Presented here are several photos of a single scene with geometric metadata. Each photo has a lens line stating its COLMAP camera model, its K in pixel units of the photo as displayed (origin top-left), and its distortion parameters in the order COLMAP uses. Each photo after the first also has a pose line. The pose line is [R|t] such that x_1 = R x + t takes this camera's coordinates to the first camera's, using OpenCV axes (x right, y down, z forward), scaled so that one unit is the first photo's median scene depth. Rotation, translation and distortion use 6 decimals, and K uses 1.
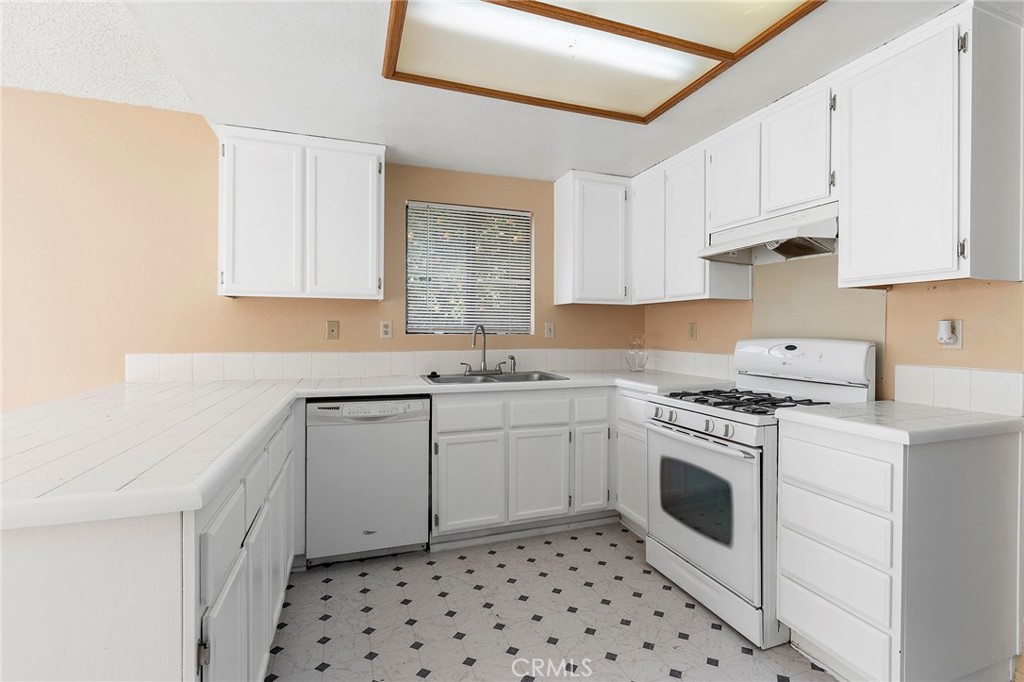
lens RADIAL K [[493.1, 0, 539.4], [0, 493.1, 334.3], [0, 0, 1]] dist [-0.011031, 0.001016]
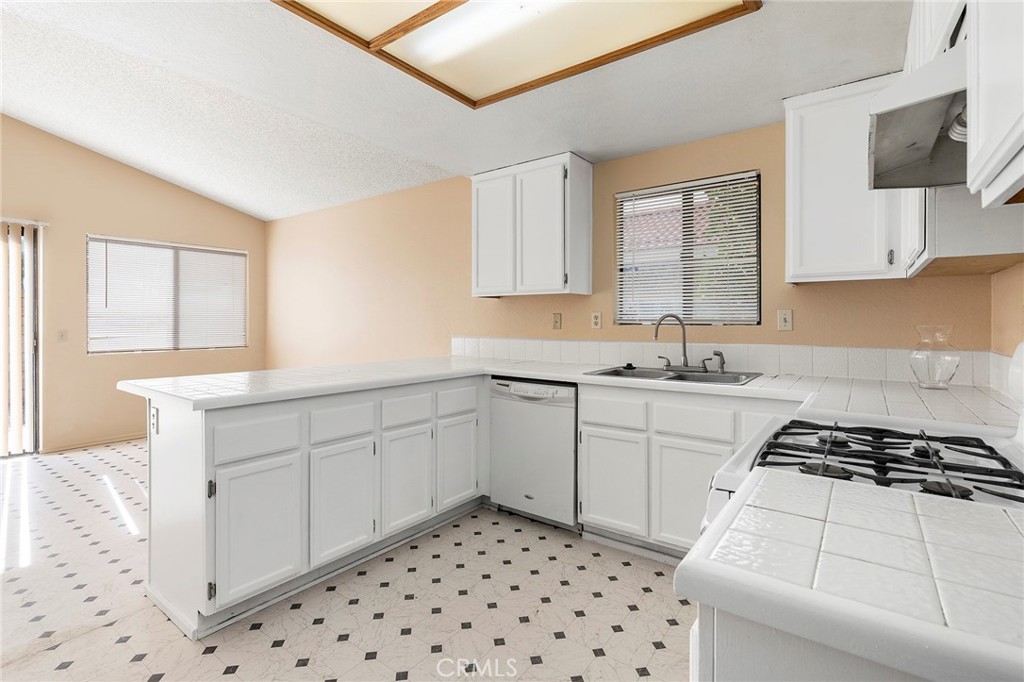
lens RADIAL K [[469.8, 0, 507.6], [0, 469.8, 326.7], [0, 0, 1]] dist [-0.001041, -0.000269]
pose [[0.536796, 0.003741, -0.843704, 0.507429], [-0.003567, 0.999991, 0.002165, 0.002105], [0.843705, 0.001847, 0.536805, 0.337106]]
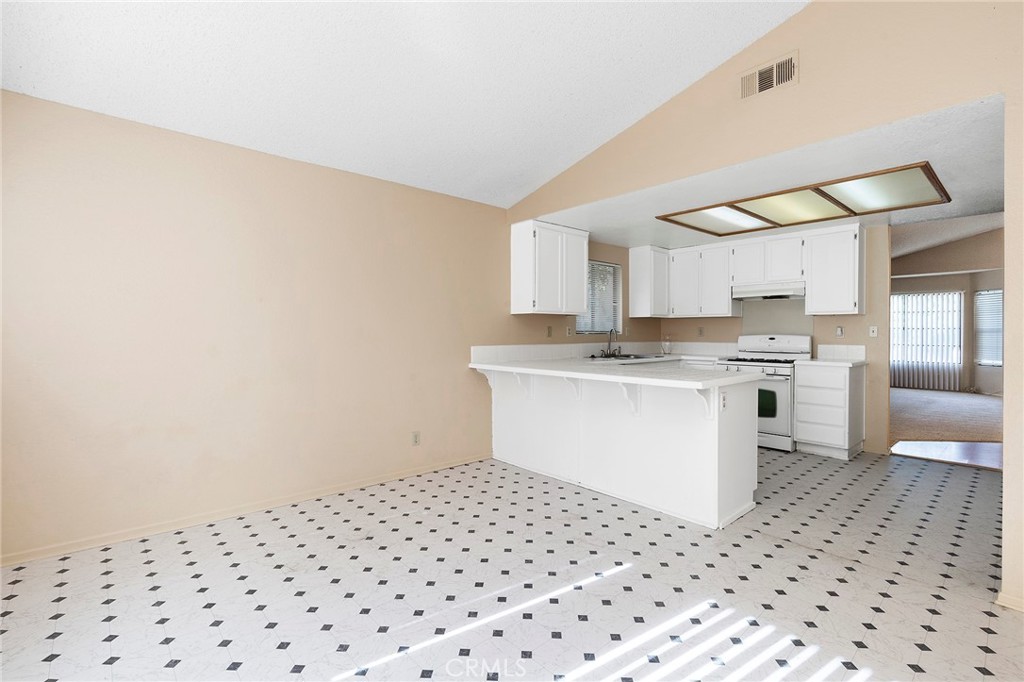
lens RADIAL K [[469.8, 0, 506.3], [0, 469.8, 334.2], [0, 0, 1]] dist [-0.001041, -0.000269]
pose [[0.938723, -0.003686, 0.344654, -1.264844], [0.005045, 0.999983, -0.003045, 0.005315], [-0.344637, 0.004597, 0.938725, -0.573512]]
